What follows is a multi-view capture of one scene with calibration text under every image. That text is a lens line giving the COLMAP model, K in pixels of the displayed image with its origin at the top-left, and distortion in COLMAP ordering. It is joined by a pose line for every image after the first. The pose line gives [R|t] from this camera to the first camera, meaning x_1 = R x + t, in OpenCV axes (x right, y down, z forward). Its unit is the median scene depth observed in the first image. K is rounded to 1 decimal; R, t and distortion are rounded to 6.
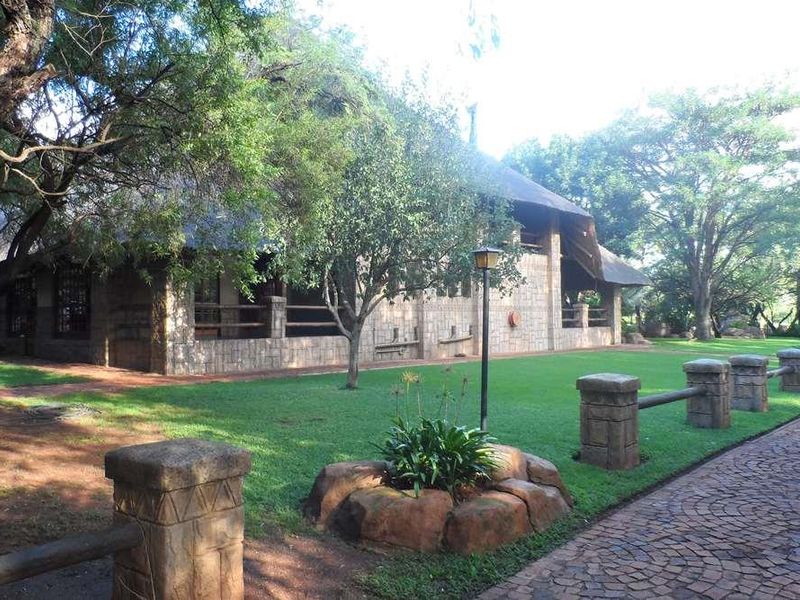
lens RADIAL K [[597.0, 0, 400.0], [0, 597.0, 300.0], [0, 0, 1]] dist [-0.002177, -0.001453]
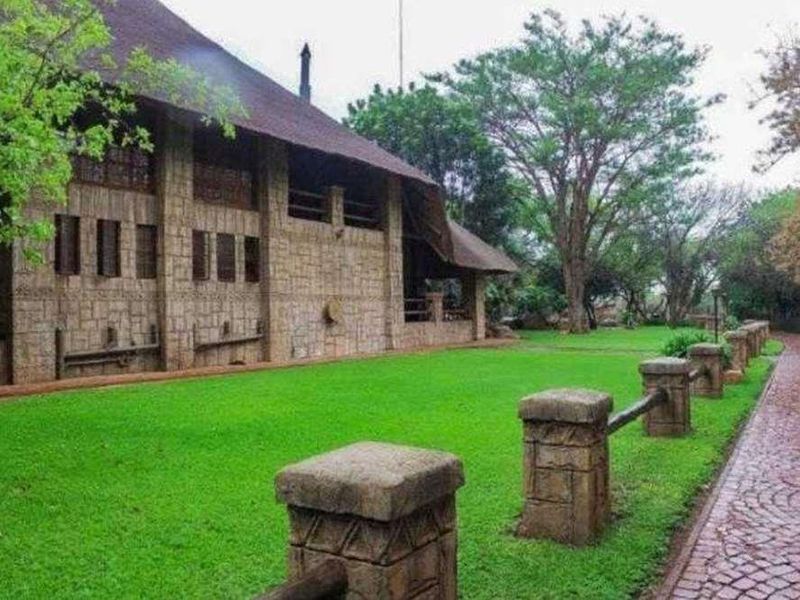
lens RADIAL K [[597.0, 0, 400.0], [0, 597.0, 300.0], [0, 0, 1]] dist [-0.002177, -0.001453]
pose [[0.985989, -0.006017, 0.166702, 0.137300], [0.004386, 0.999939, 0.010155, 0.008669], [-0.166752, -0.009282, 0.985955, 0.209314]]
